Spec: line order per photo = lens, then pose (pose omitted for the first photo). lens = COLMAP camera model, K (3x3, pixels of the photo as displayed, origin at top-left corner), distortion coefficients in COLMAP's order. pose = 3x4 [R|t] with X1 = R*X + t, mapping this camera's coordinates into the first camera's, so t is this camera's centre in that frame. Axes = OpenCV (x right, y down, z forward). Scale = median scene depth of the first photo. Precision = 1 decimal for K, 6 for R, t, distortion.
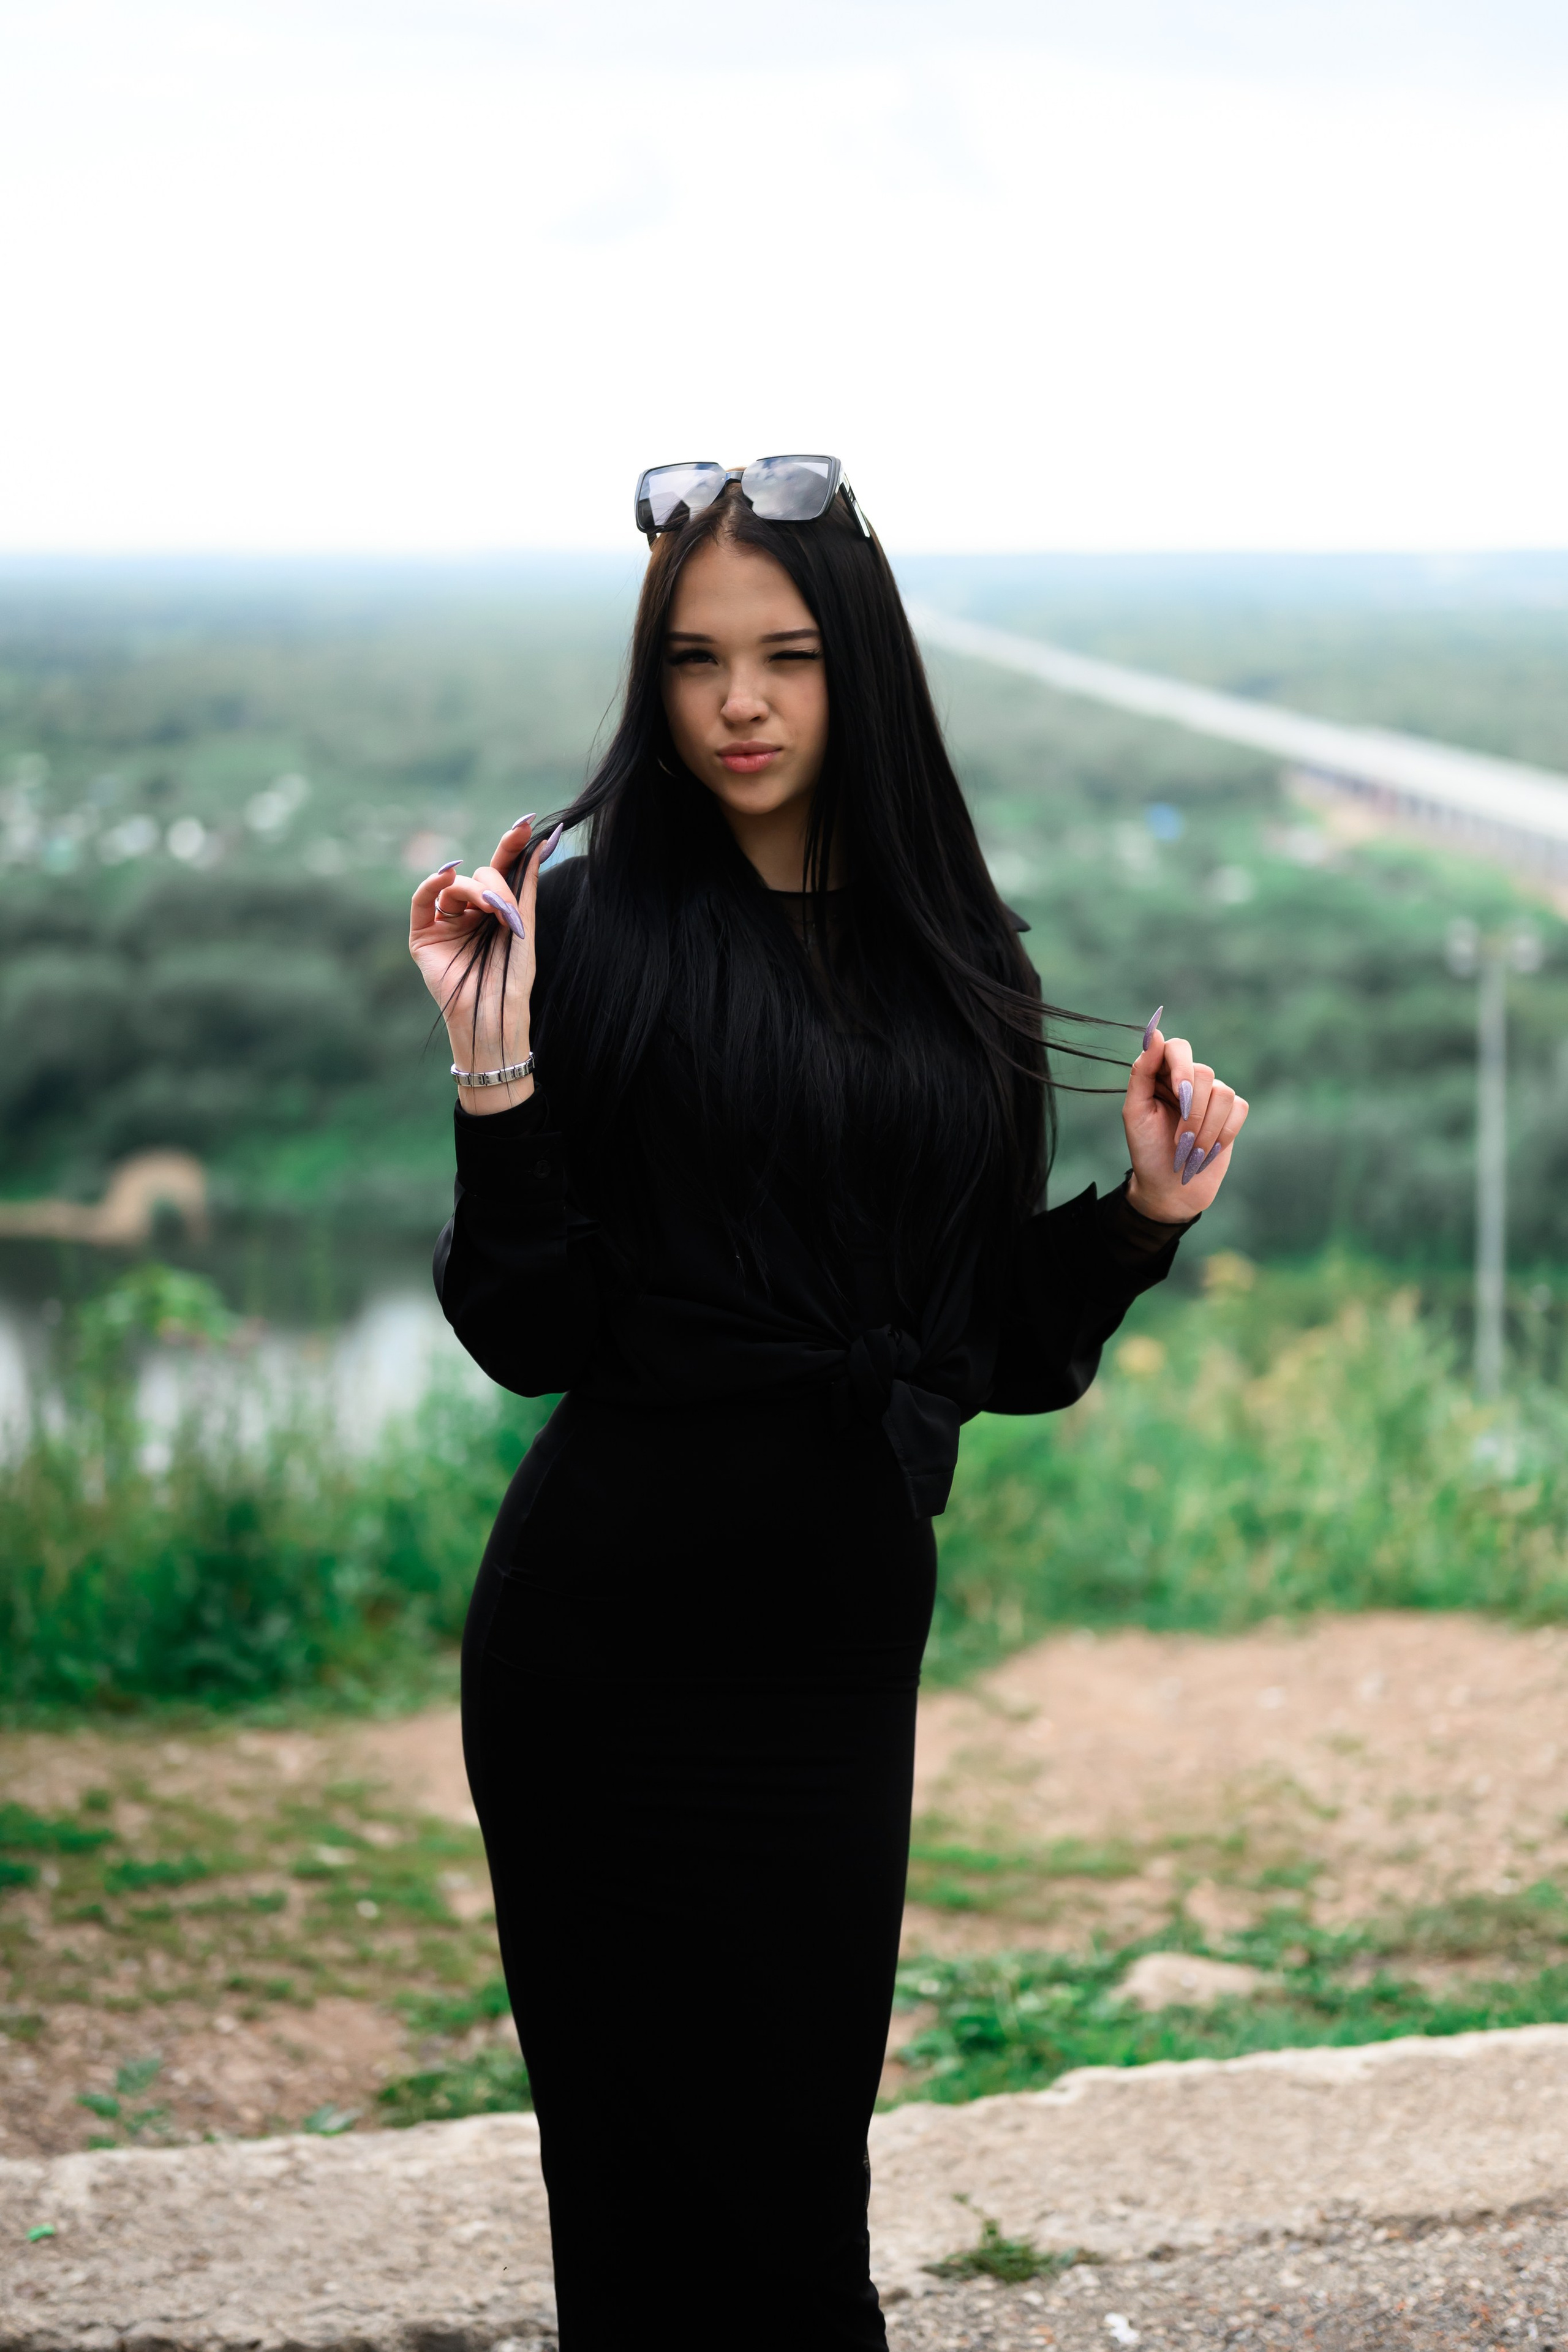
lens RADIAL K [[3309.3, 0, 784.0], [0, 3309.3, 1176.0], [0, 0, 1]] dist [0.005276, -0.048943]
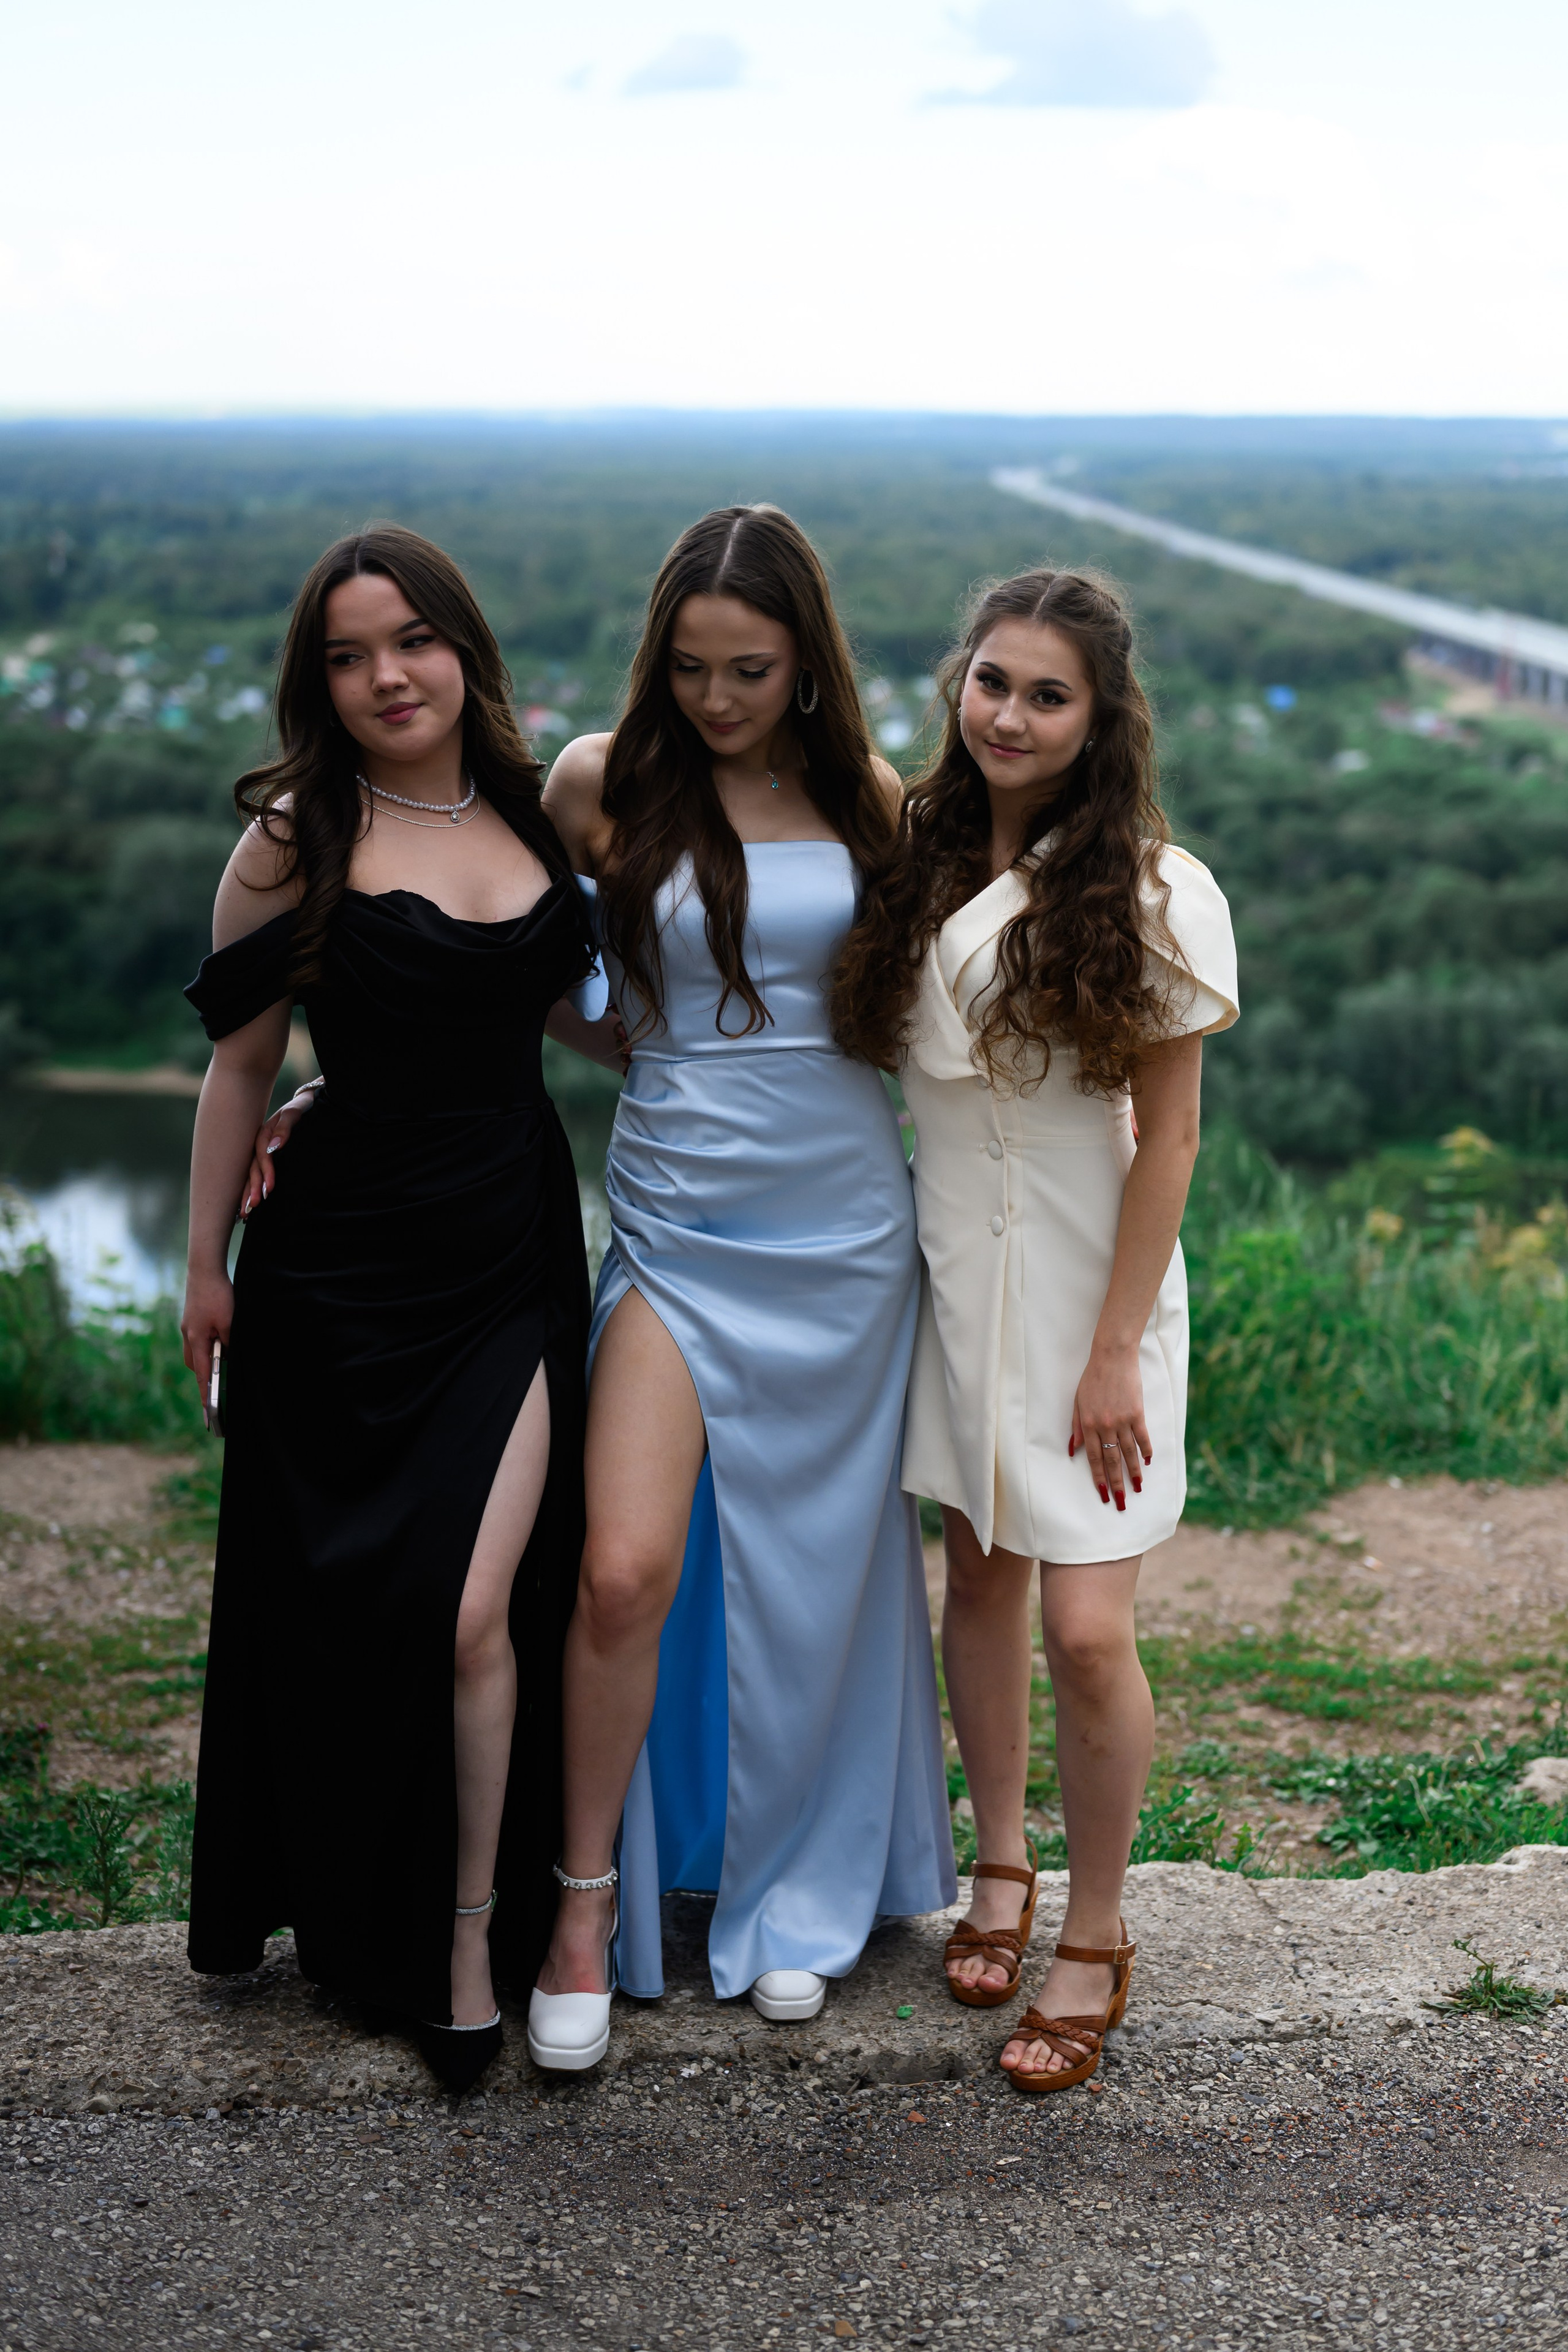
lens RADIAL K [[3325.4, 0, 784.0], [0, 3325.4, 1176.0], [0, 0, 1]] dist [-0.009610, -0.005437]
pose [[0.999454, 0.012879, -0.030415, -0.084262], [-0.011703, 0.999189, 0.038536, 0.003941], [0.030886, -0.038159, 0.998794, -0.074099]]
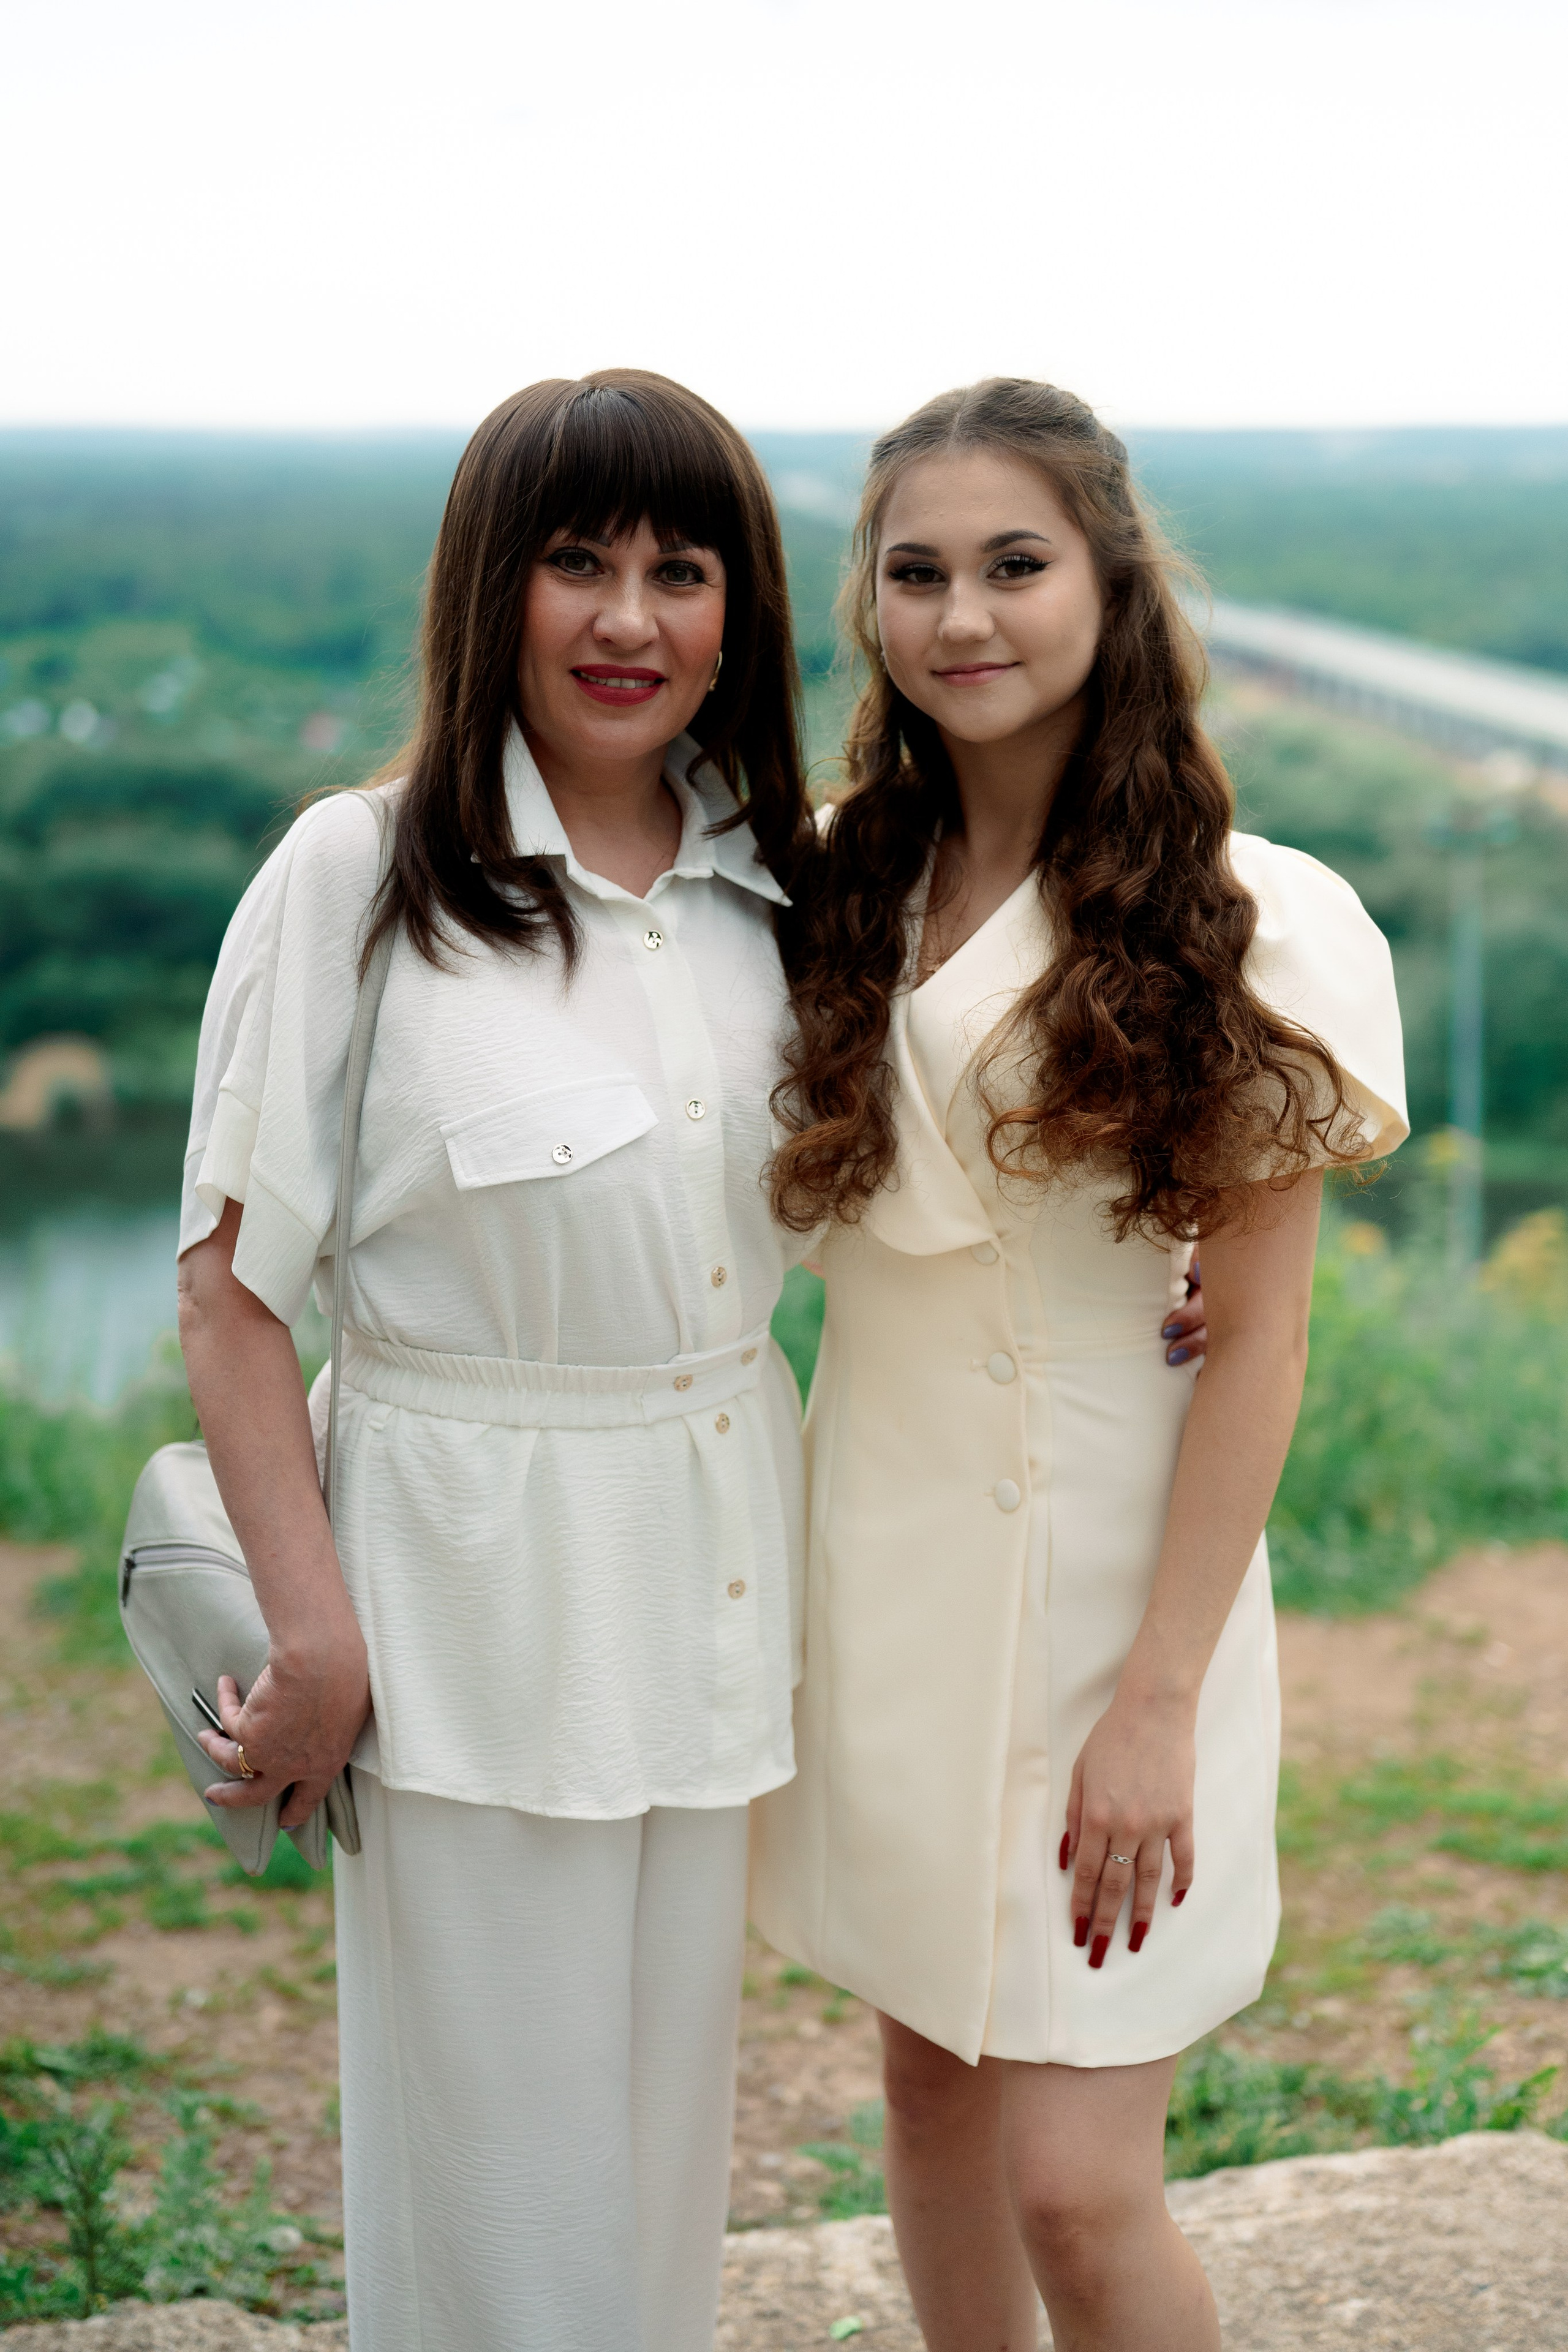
lens RADIAL K [[3309.3, 0, 784.0], [0, 3309.3, 1176.0], [0, 0, 1]] dist [0.005276, -0.048943]
pose [[0.999413, -0.011240, 0.032359, -0.153039], [0.010074, 0.999302, 0.035970, 0.001130], [-0.032741, -0.035623, 0.998829, 0.107590]]
